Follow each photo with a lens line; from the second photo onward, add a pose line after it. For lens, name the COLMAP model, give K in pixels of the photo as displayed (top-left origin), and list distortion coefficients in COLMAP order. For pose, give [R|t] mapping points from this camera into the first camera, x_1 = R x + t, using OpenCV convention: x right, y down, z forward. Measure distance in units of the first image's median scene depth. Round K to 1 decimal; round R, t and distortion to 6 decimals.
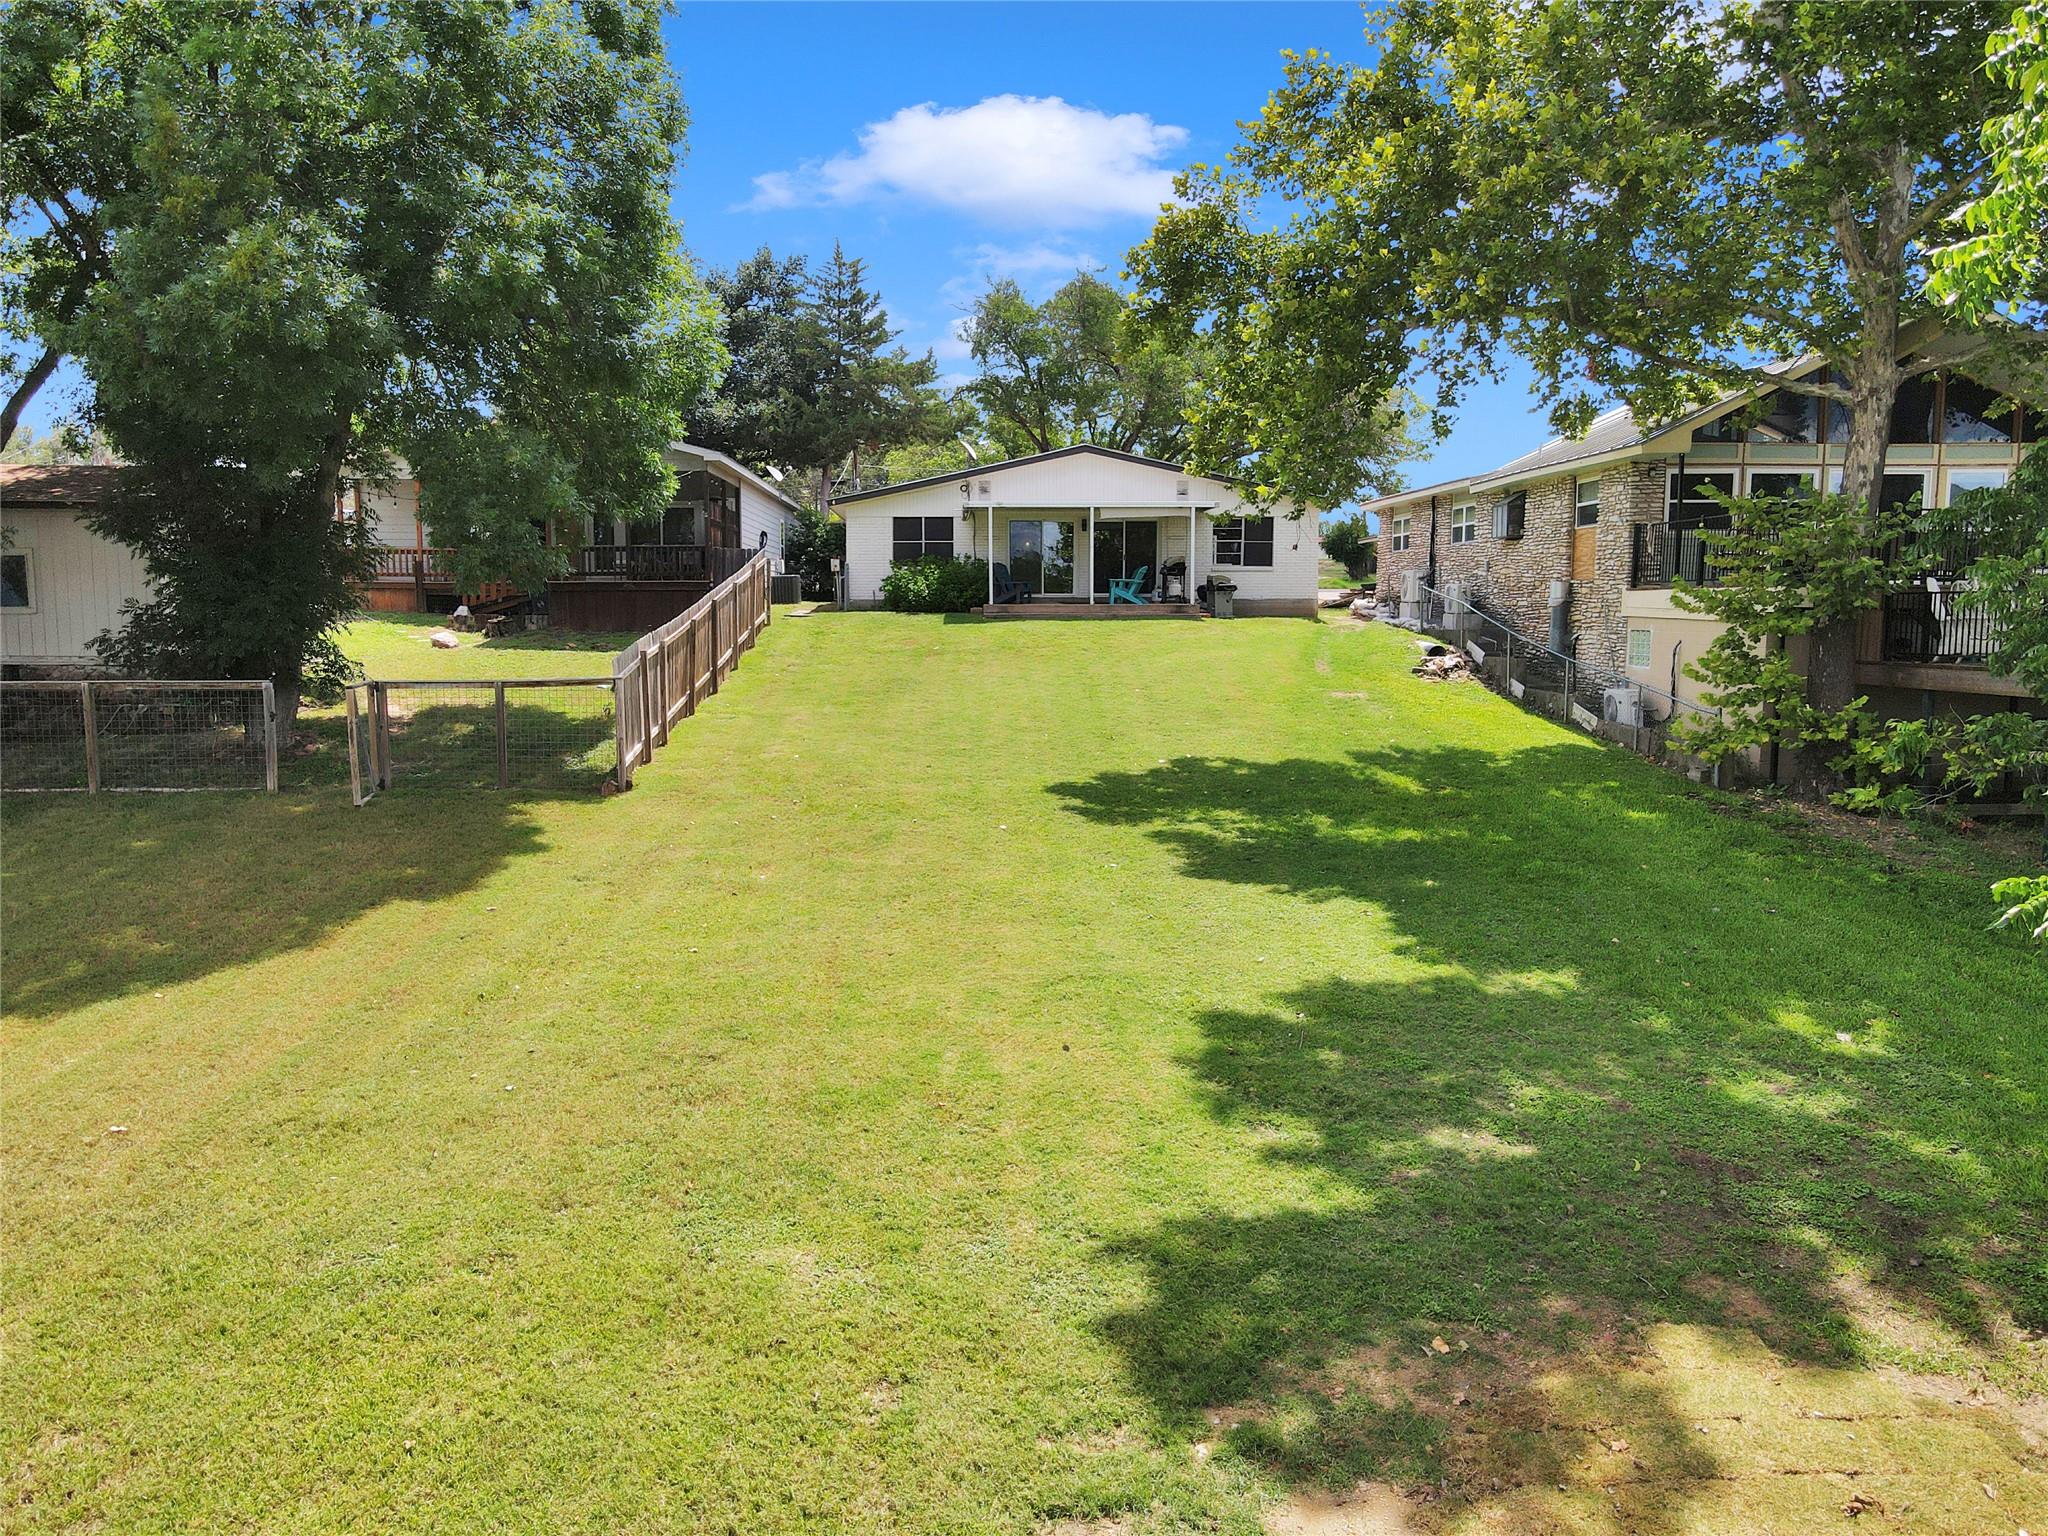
lens RADIAL K [[1418.7, 0, 1024.0], [0, 1418.7, 768.0], [0, 0, 1]] dist [0.000172, -0.000734]
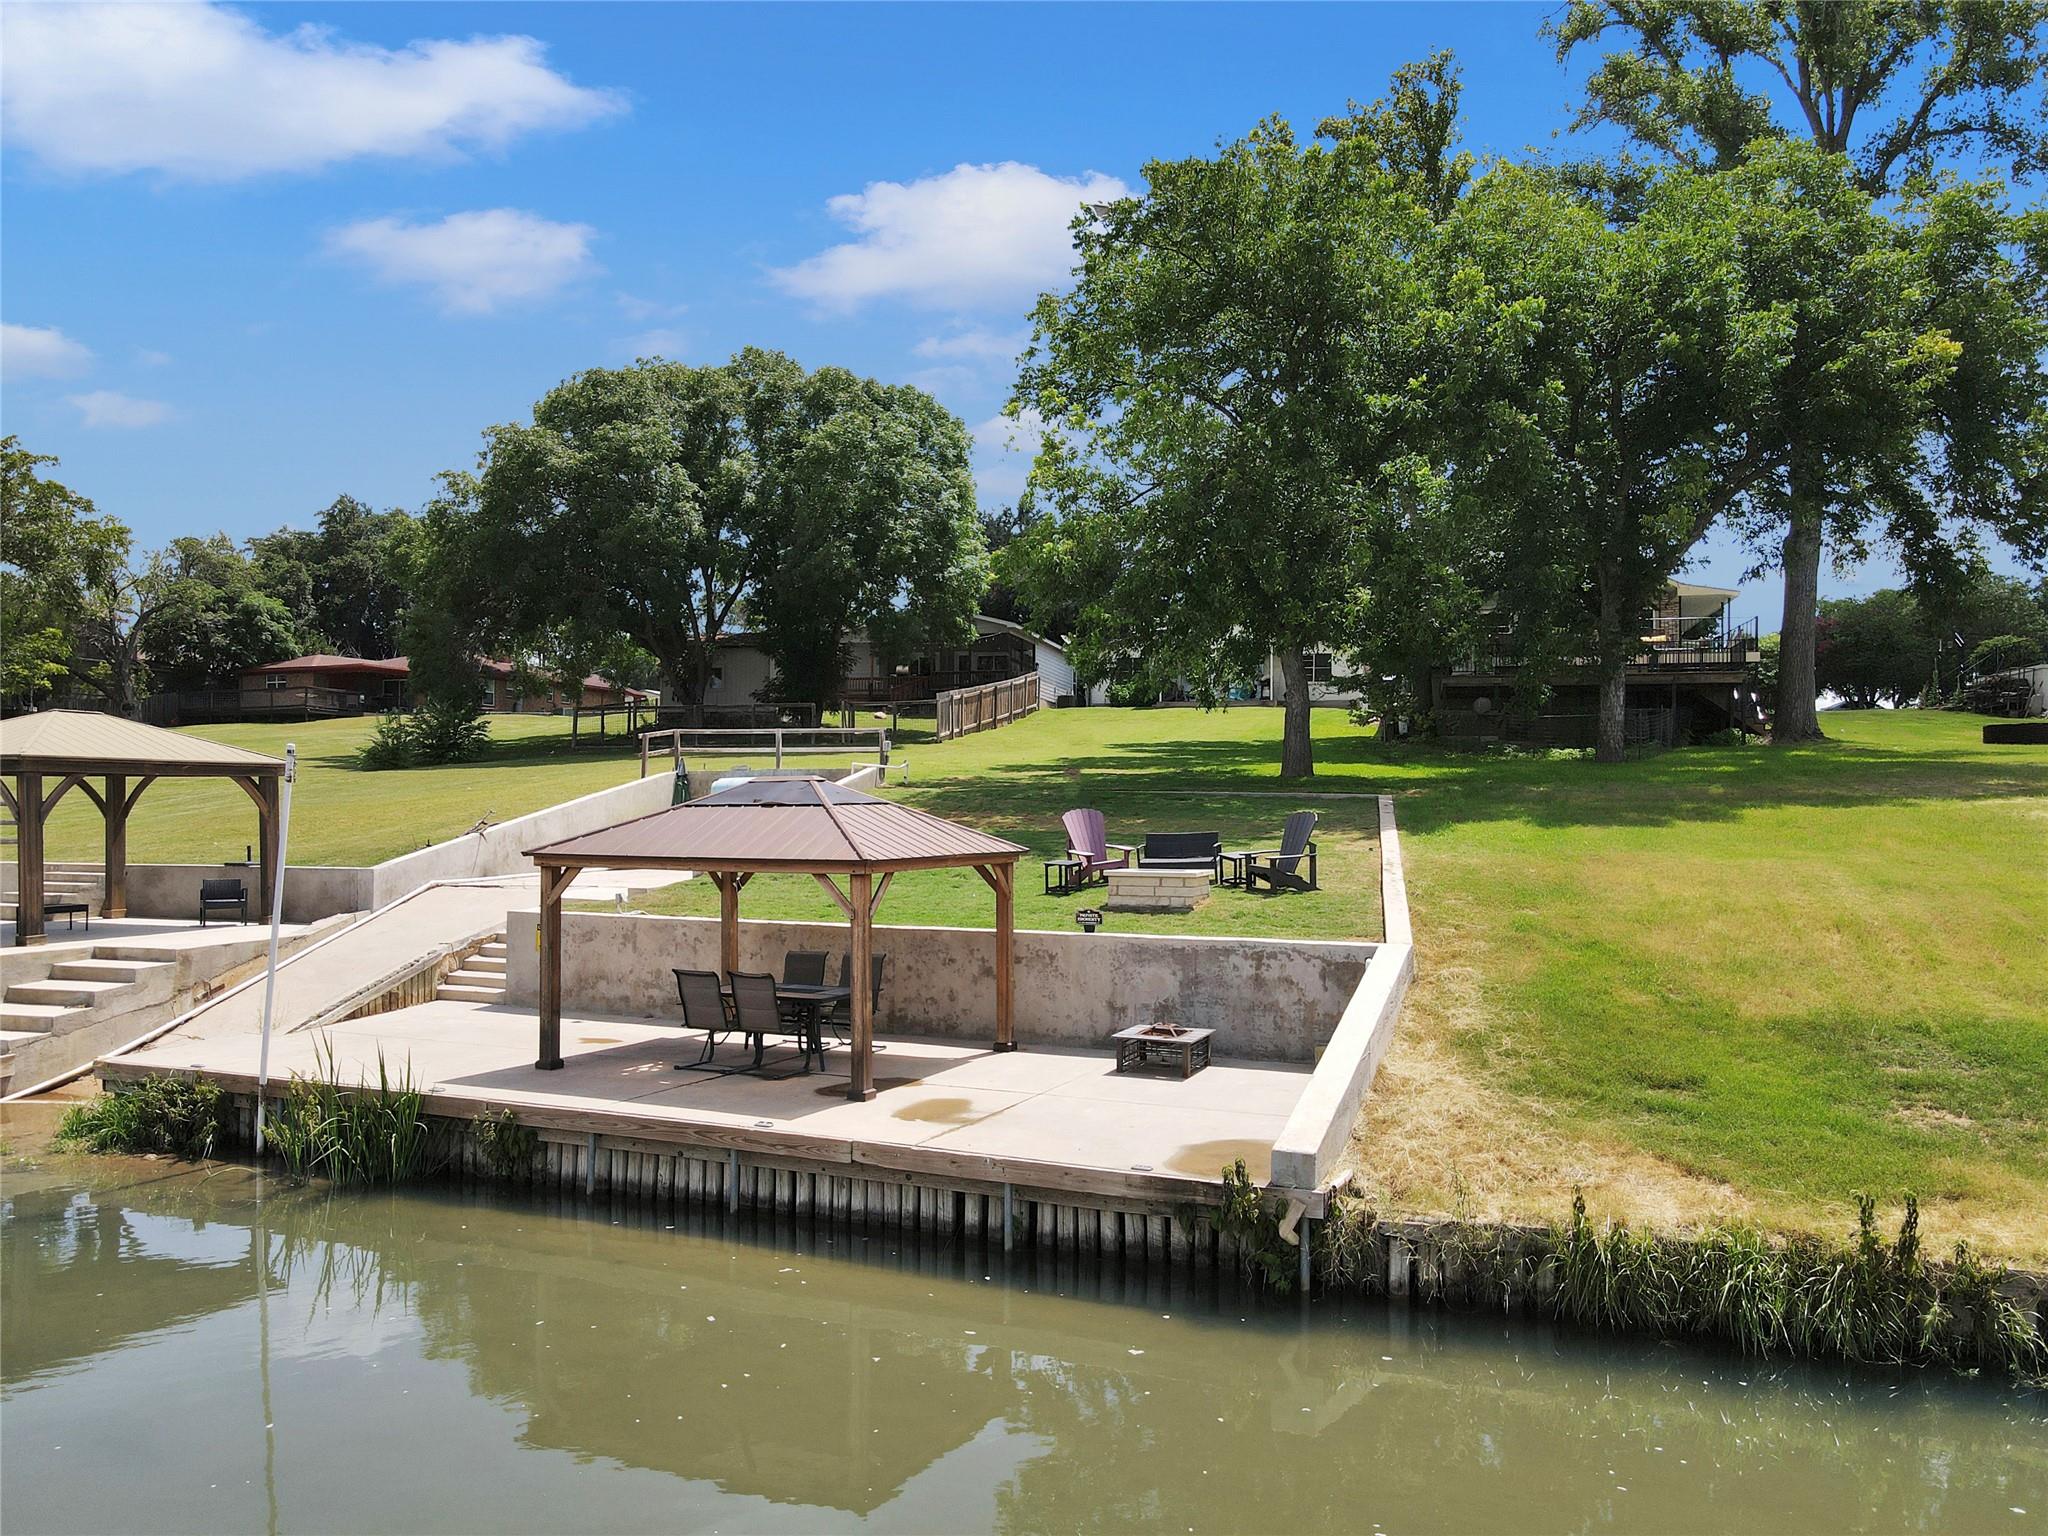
lens RADIAL K [[1557.8, 0, 1024.0], [0, 1557.8, 768.0], [0, 0, 1]] dist [0.014643, -0.001474]
pose [[0.951046, -0.007353, -0.308961, 0.434594], [-0.040281, 0.988239, -0.147515, 0.276567], [0.306413, 0.152739, 0.939565, -0.937828]]
